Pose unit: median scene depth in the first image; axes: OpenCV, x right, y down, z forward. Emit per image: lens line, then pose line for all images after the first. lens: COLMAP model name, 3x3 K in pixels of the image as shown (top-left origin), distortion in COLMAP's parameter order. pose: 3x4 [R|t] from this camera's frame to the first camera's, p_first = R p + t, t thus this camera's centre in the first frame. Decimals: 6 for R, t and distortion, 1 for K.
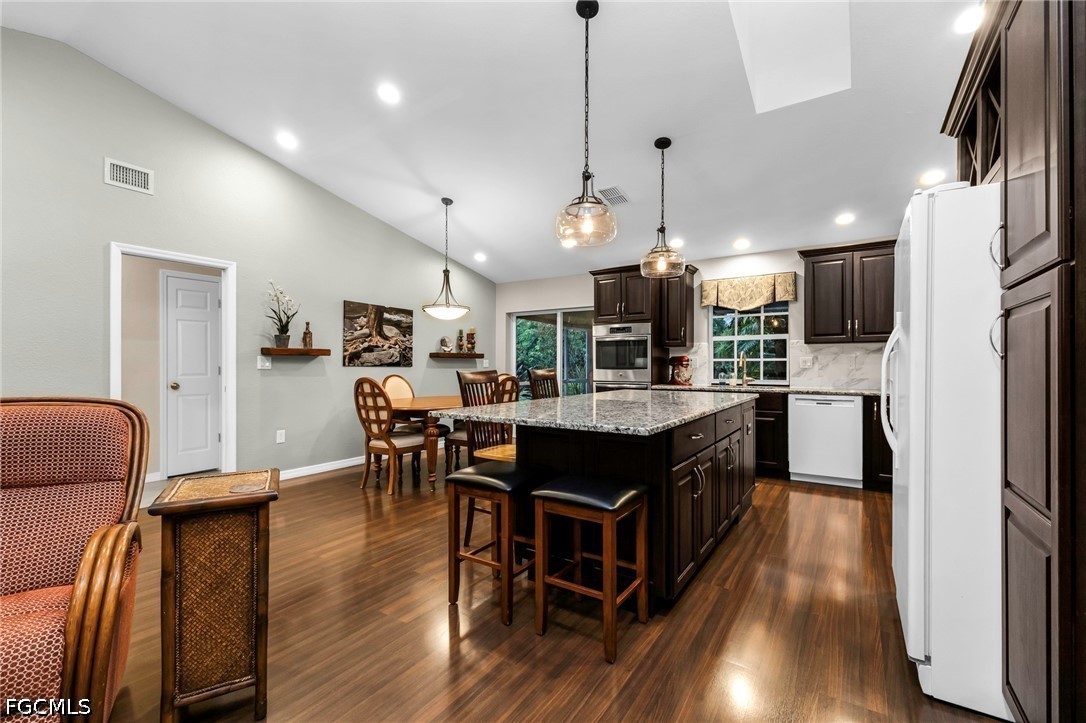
lens RADIAL K [[475.7, 0, 546.5], [0, 475.7, 358.0], [0, 0, 1]] dist [0.015212, -0.002686]
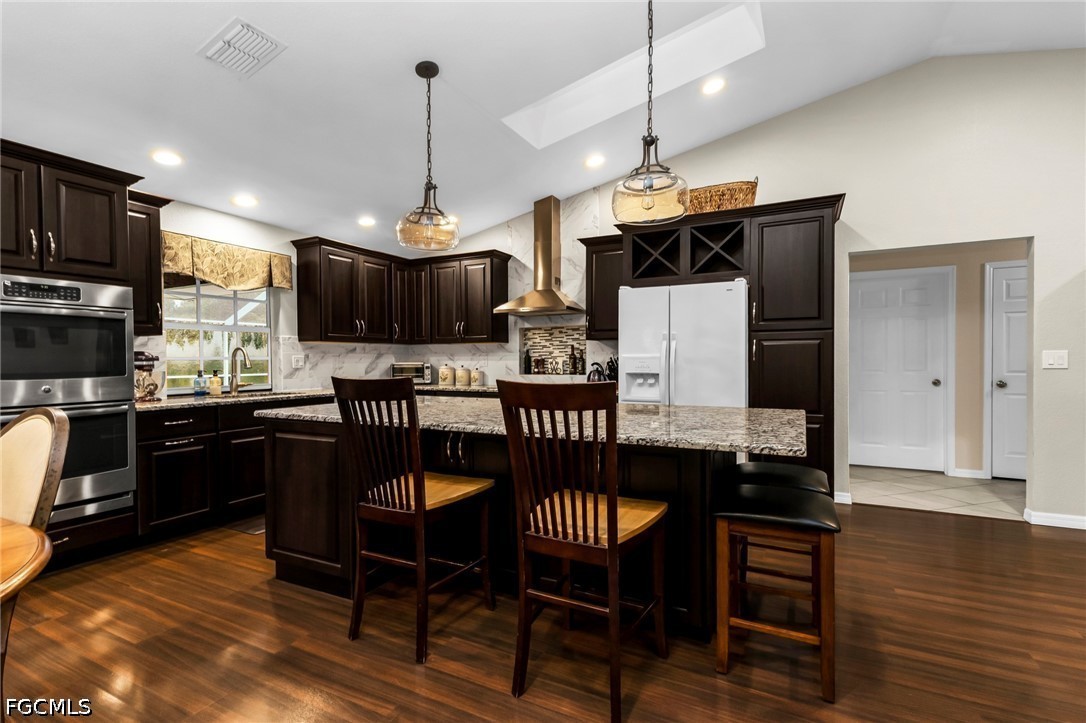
lens RADIAL K [[474.0, 0, 528.9], [0, 474.0, 363.7], [0, 0, 1]] dist [0.004262, 0.000067]
pose [[-0.085785, -0.008668, 0.996276, -0.382027], [-0.007980, 0.999936, 0.008012, 0.003058], [-0.996282, -0.007263, -0.085849, 0.670171]]
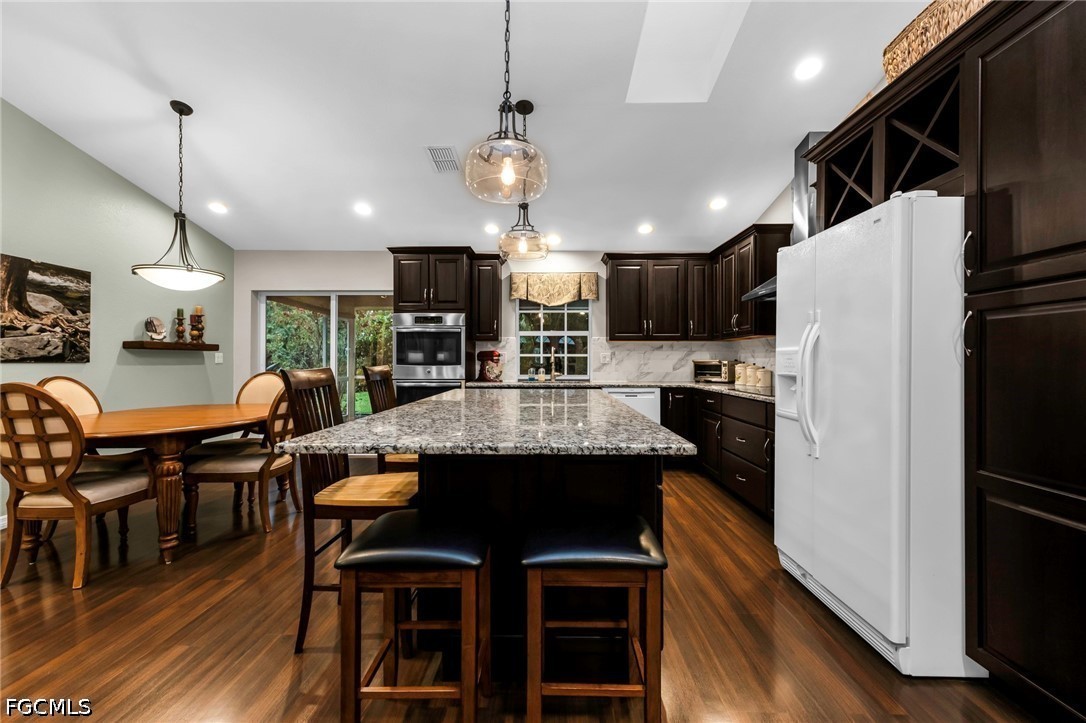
lens RADIAL K [[469.5, 0, 554.7], [0, 469.5, 356.7], [0, 0, 1]] dist [0.005696, -0.000159]
pose [[0.836001, 0.004902, 0.548706, -0.135088], [-0.008378, 0.999958, 0.003832, 0.003263], [-0.548664, -0.007801, 0.836006, 0.181739]]
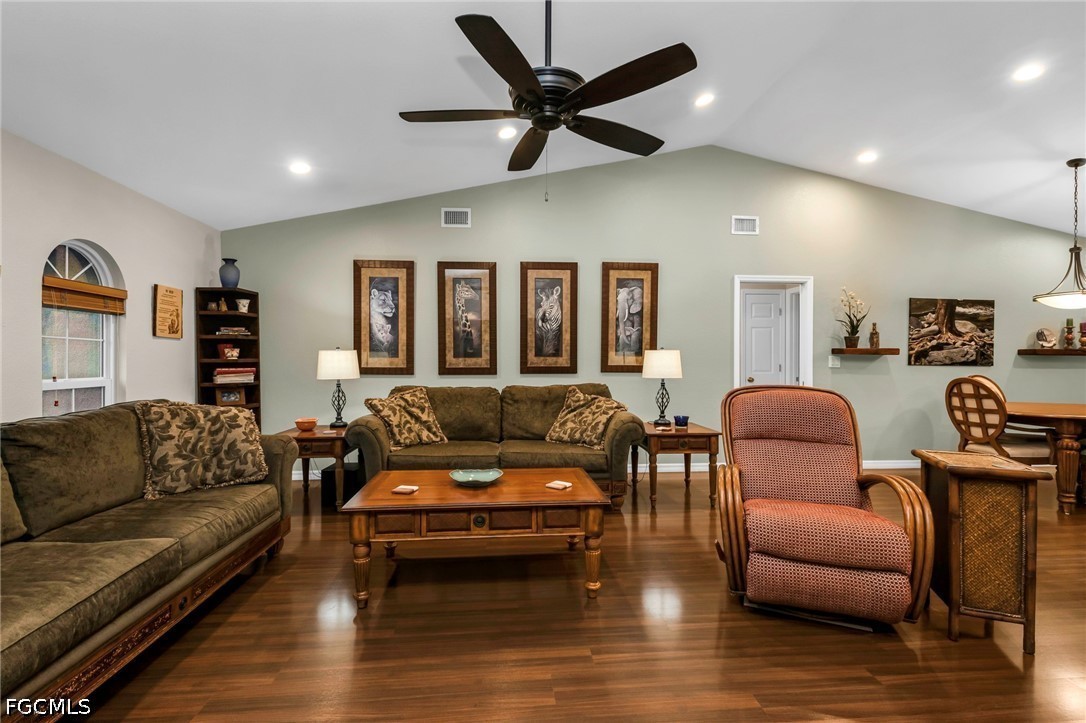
lens RADIAL K [[475.7, 0, 531.7], [0, 475.7, 363.3], [0, 0, 1]] dist [0.015212, -0.002686]
pose [[0.610880, 0.006485, -0.791697, -0.123196], [0.008081, 0.999863, 0.014425, -0.007342], [0.791682, -0.015210, 0.610744, -0.233460]]
